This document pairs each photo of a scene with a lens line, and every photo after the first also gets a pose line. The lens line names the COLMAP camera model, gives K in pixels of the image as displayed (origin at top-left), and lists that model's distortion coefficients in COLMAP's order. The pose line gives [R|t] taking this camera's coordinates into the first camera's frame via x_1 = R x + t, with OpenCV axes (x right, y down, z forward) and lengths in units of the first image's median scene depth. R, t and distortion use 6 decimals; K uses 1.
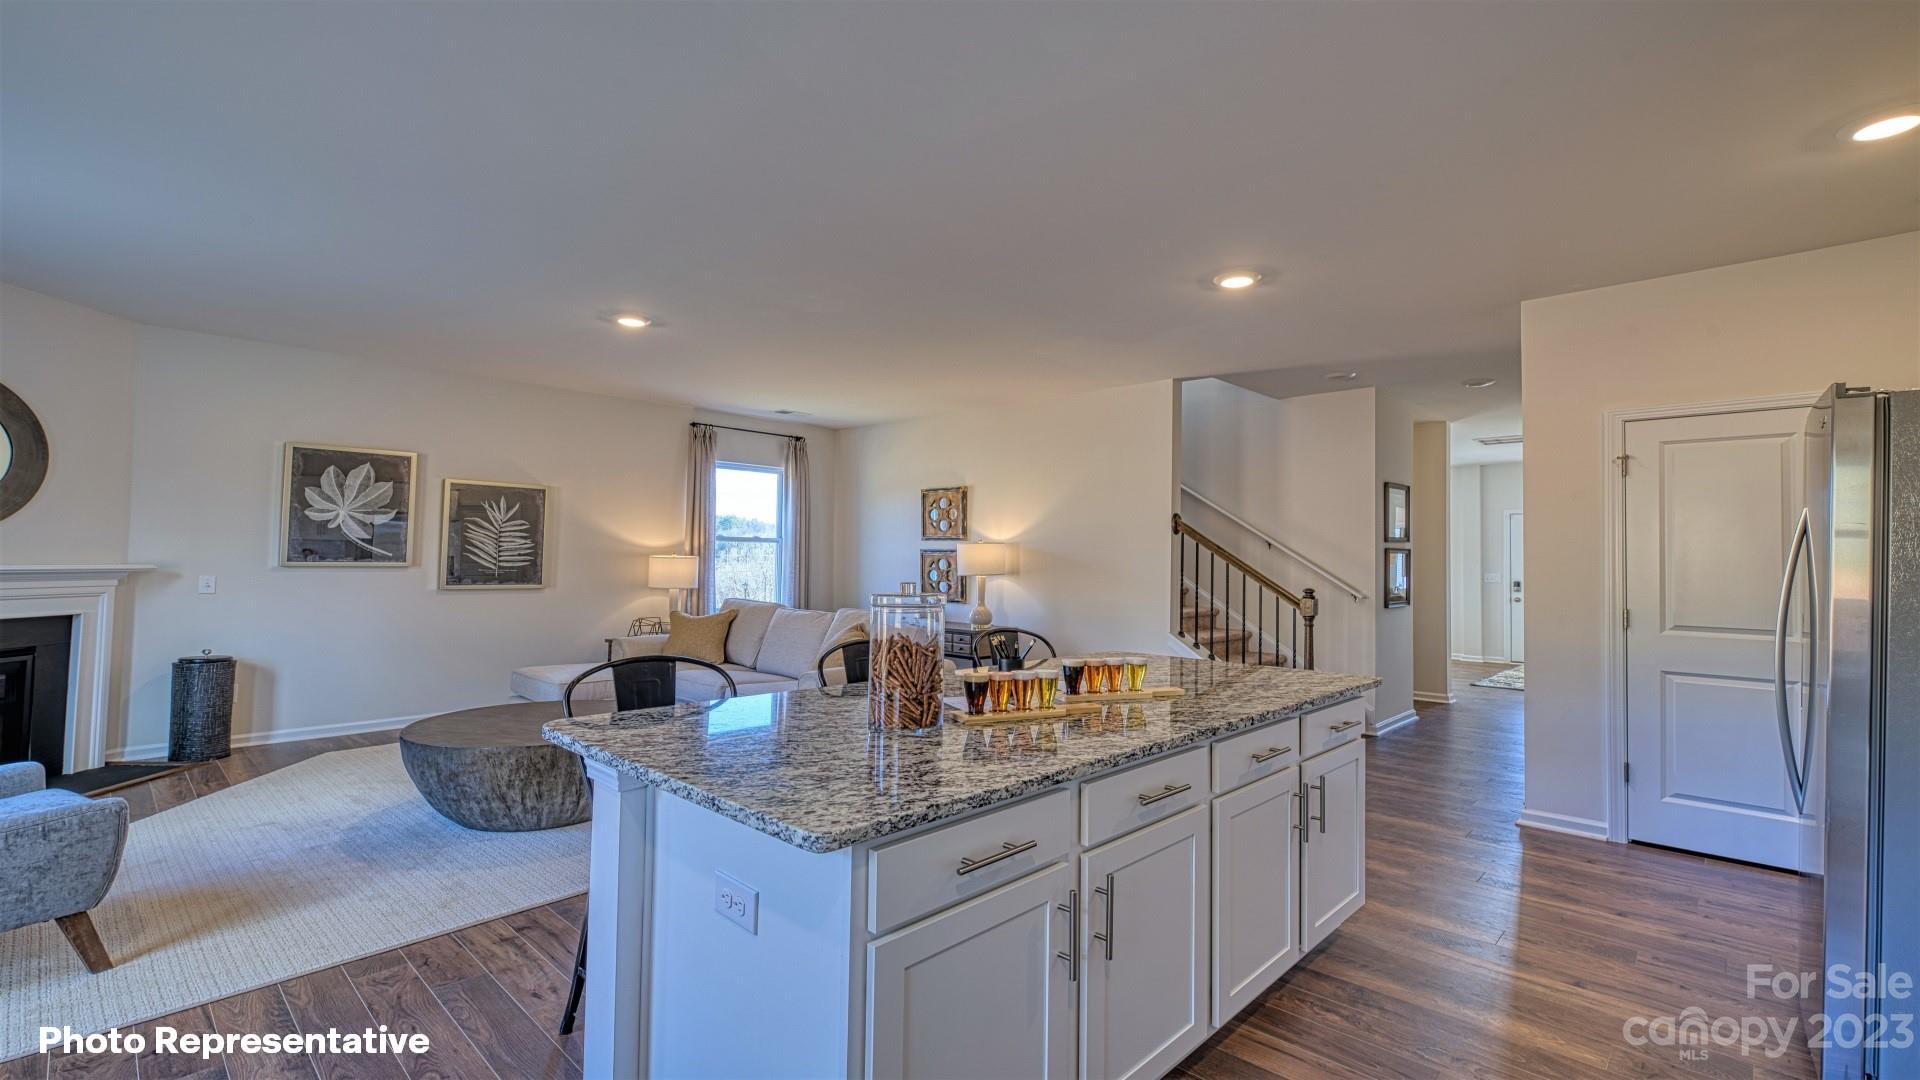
lens RADIAL K [[827.4, 0, 960.0], [0, 827.4, 527.6], [0, 0, 1]] dist [0.003295, -0.002060]
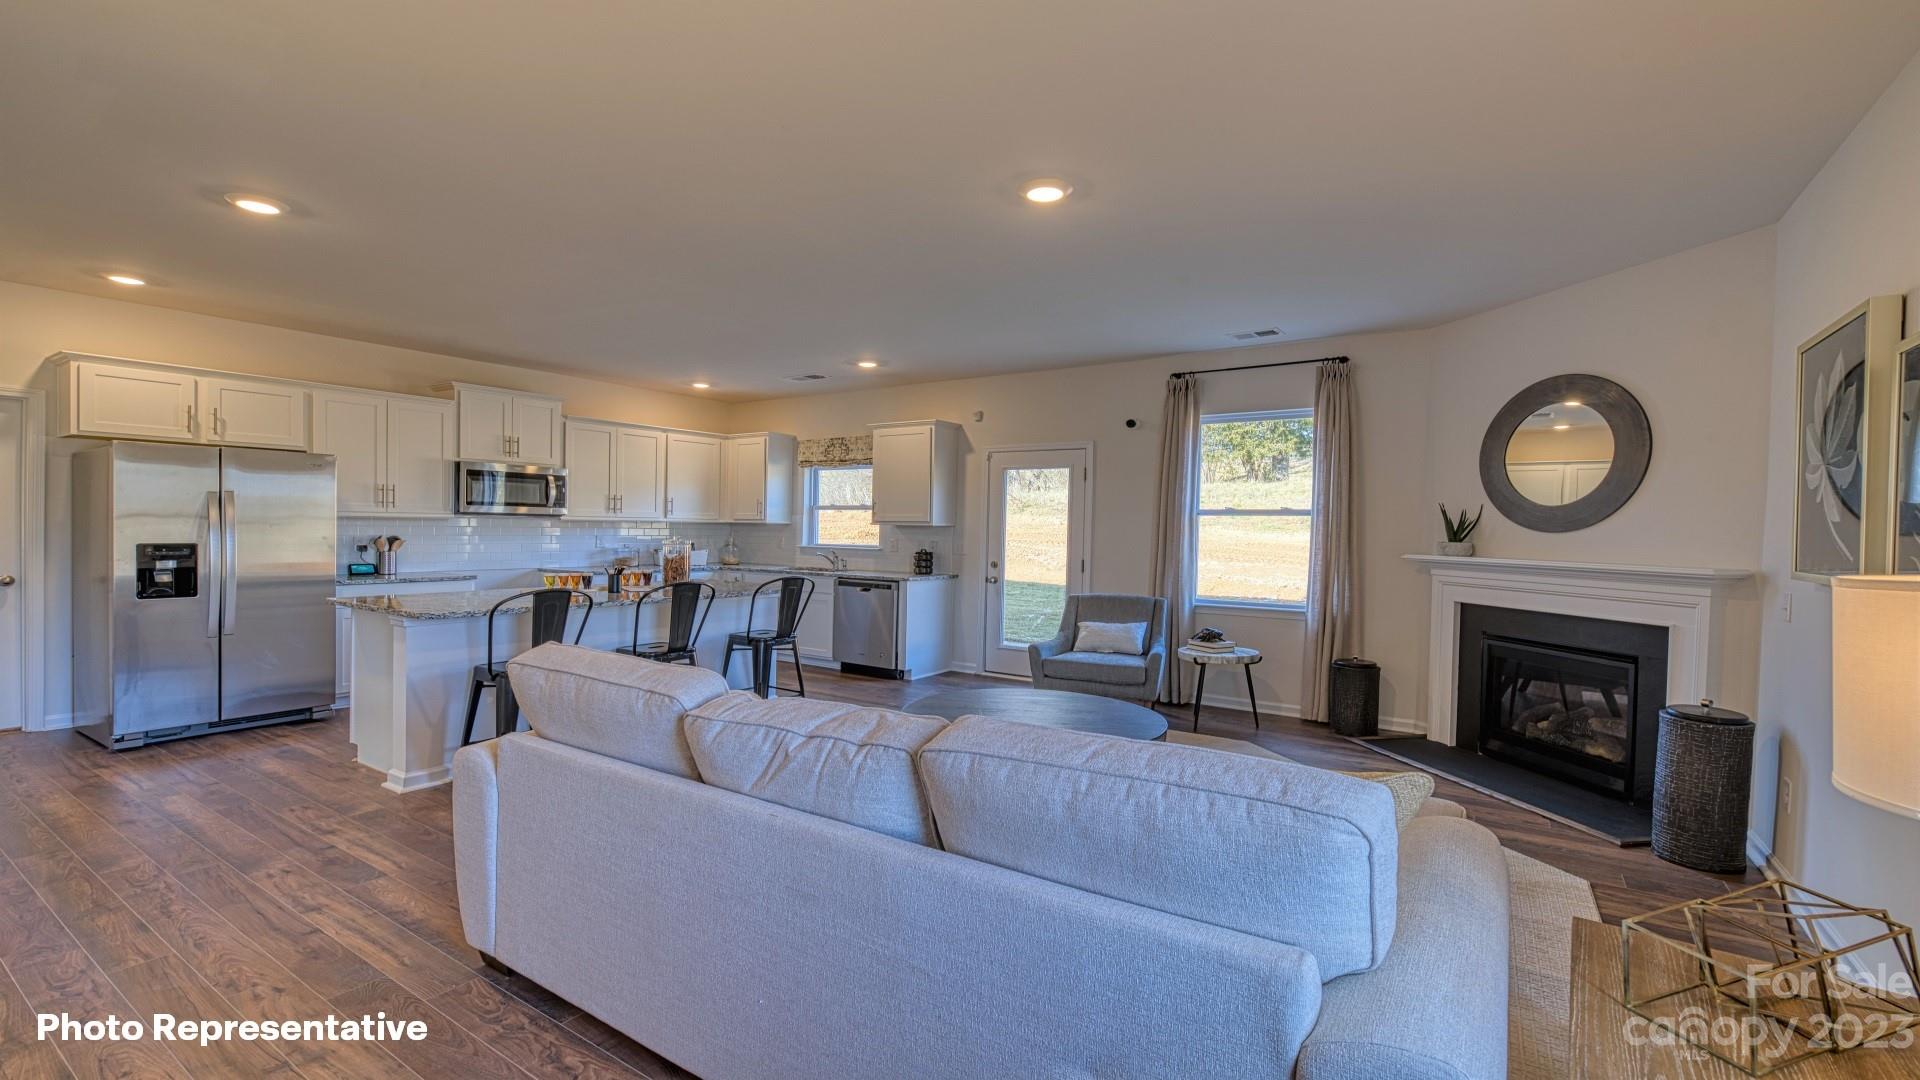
lens RADIAL K [[827.4, 0, 957.6], [0, 827.4, 537.1], [0, 0, 1]] dist [0.003295, -0.002060]
pose [[-0.985008, -0.027529, -0.170298, -0.182821], [-0.022889, 0.999313, -0.029148, 0.044867], [0.170984, -0.024813, -0.984961, 1.366663]]
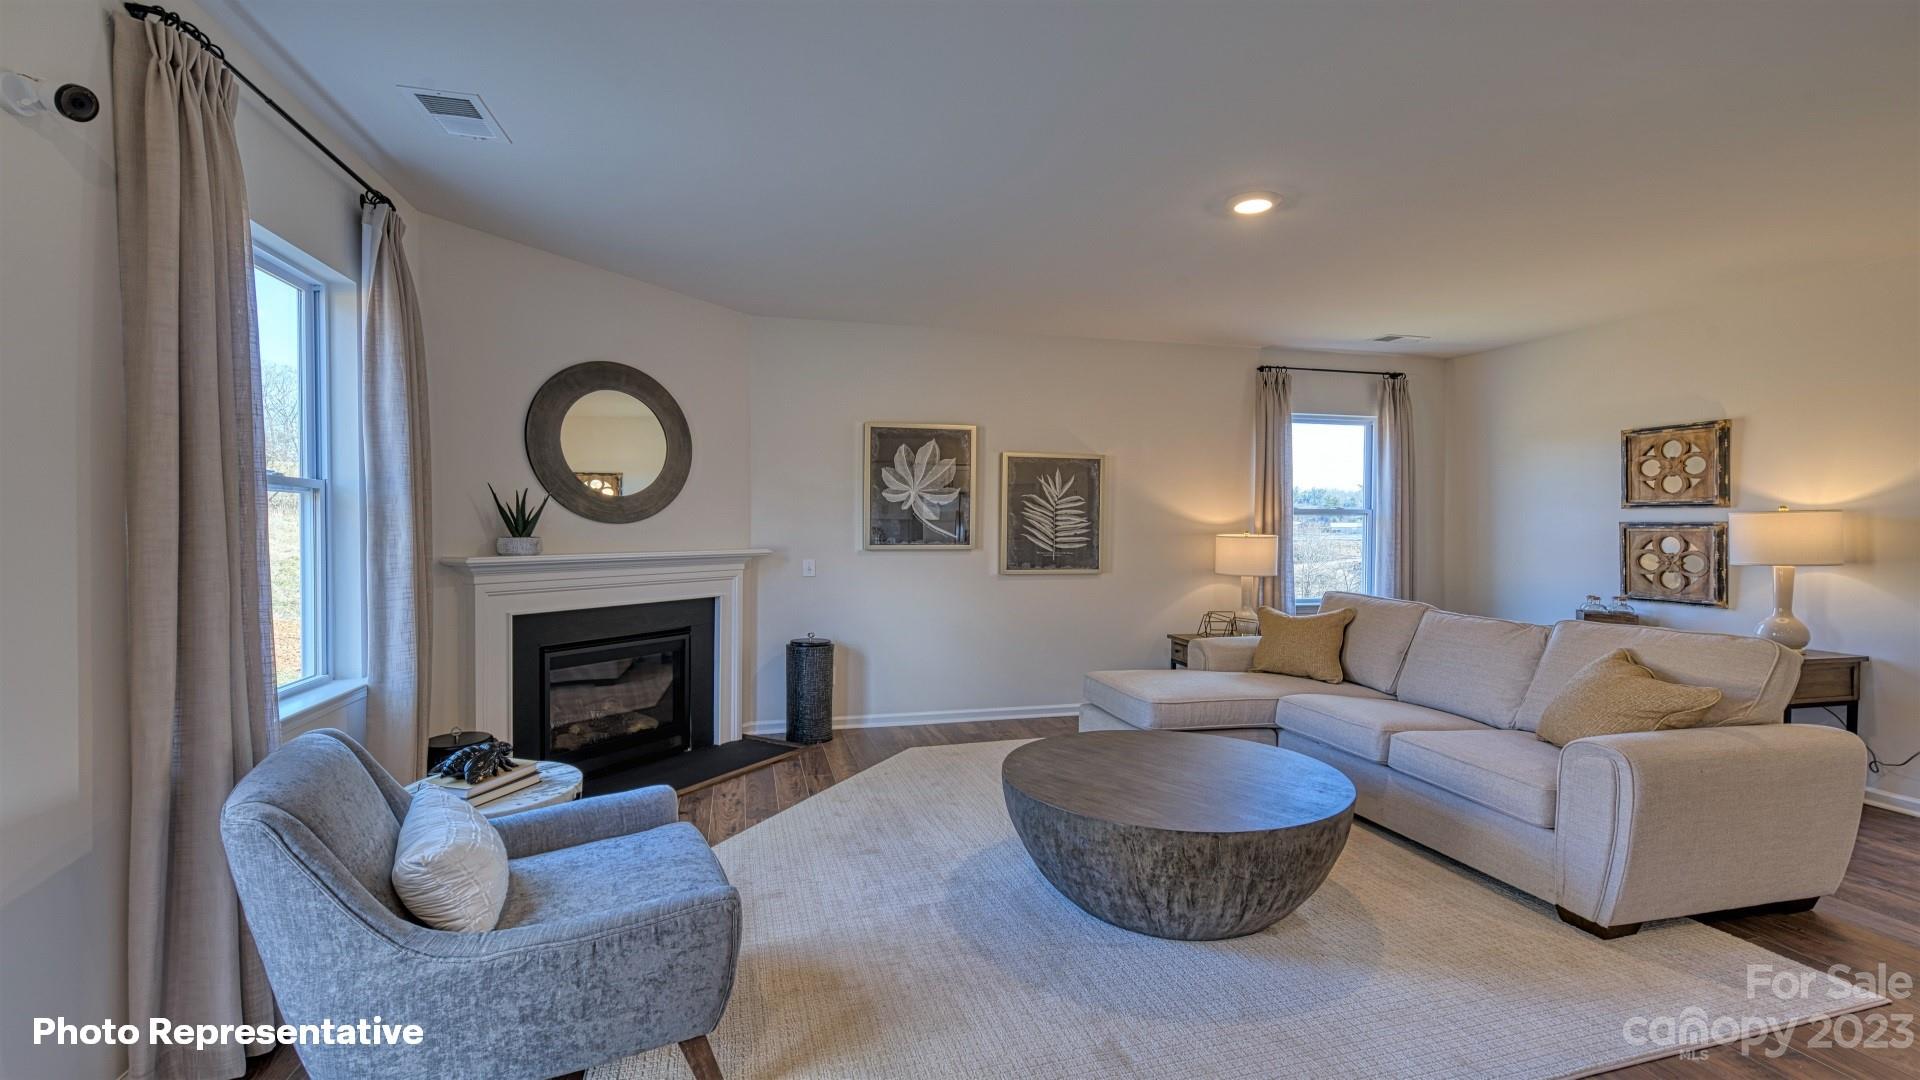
lens RADIAL K [[827.4, 0, 956.6], [0, 827.4, 544.6], [0, 0, 1]] dist [0.003295, -0.002060]
pose [[0.848030, 0.001514, -0.529946, -0.198287], [0.027997, 0.998471, 0.047654, -0.002814], [0.529208, -0.055249, 0.846692, 0.217153]]
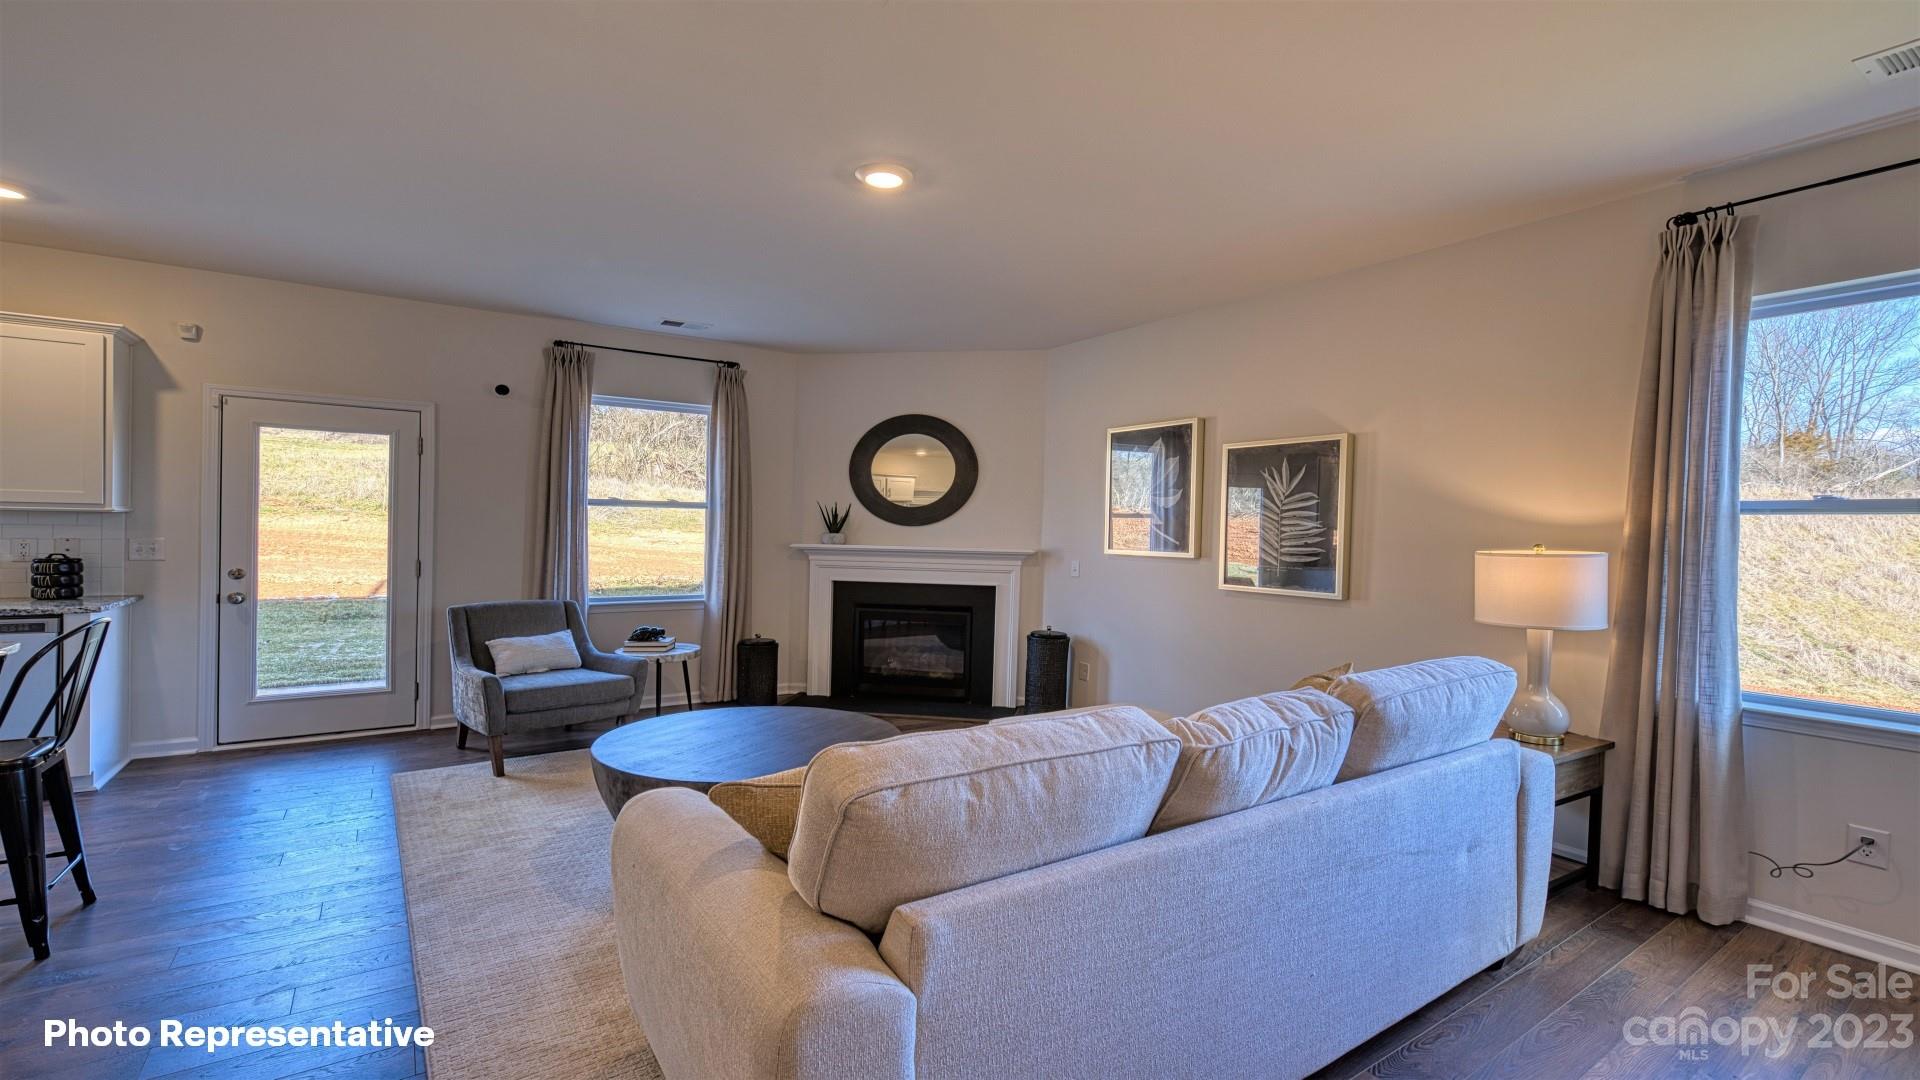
lens RADIAL K [[827.4, 0, 957.6], [0, 827.4, 540.2], [0, 0, 1]] dist [0.003295, -0.002060]
pose [[-0.208005, -0.005184, -0.978114, 0.187571], [0.016086, 0.999833, -0.008720, 0.034361], [0.977996, -0.017547, -0.207886, 0.982435]]
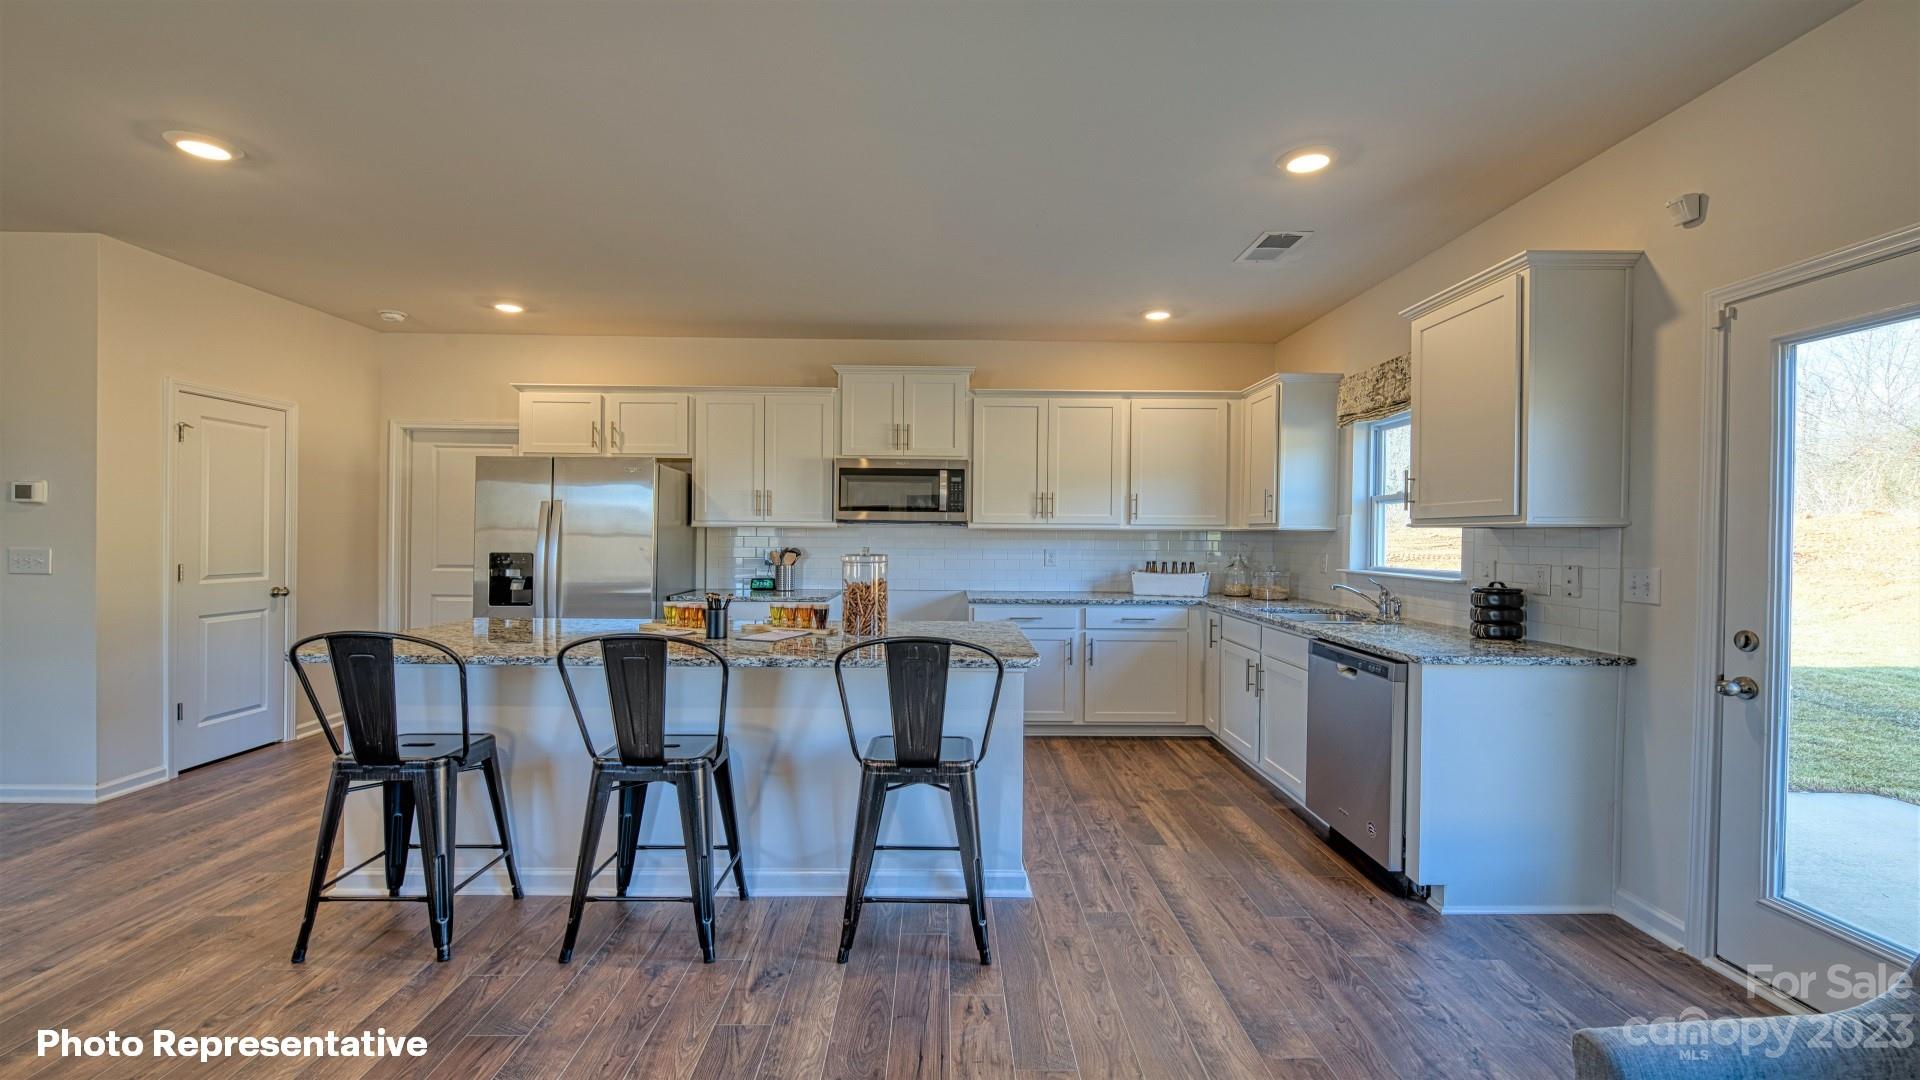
lens RADIAL K [[827.4, 0, 960.6], [0, 827.4, 535.3], [0, 0, 1]] dist [0.003295, -0.002060]
pose [[-0.706411, -0.019439, 0.707535, -0.469650], [-0.046687, 0.998726, -0.019174, 0.022329], [-0.706261, -0.046577, -0.706418, 0.702994]]
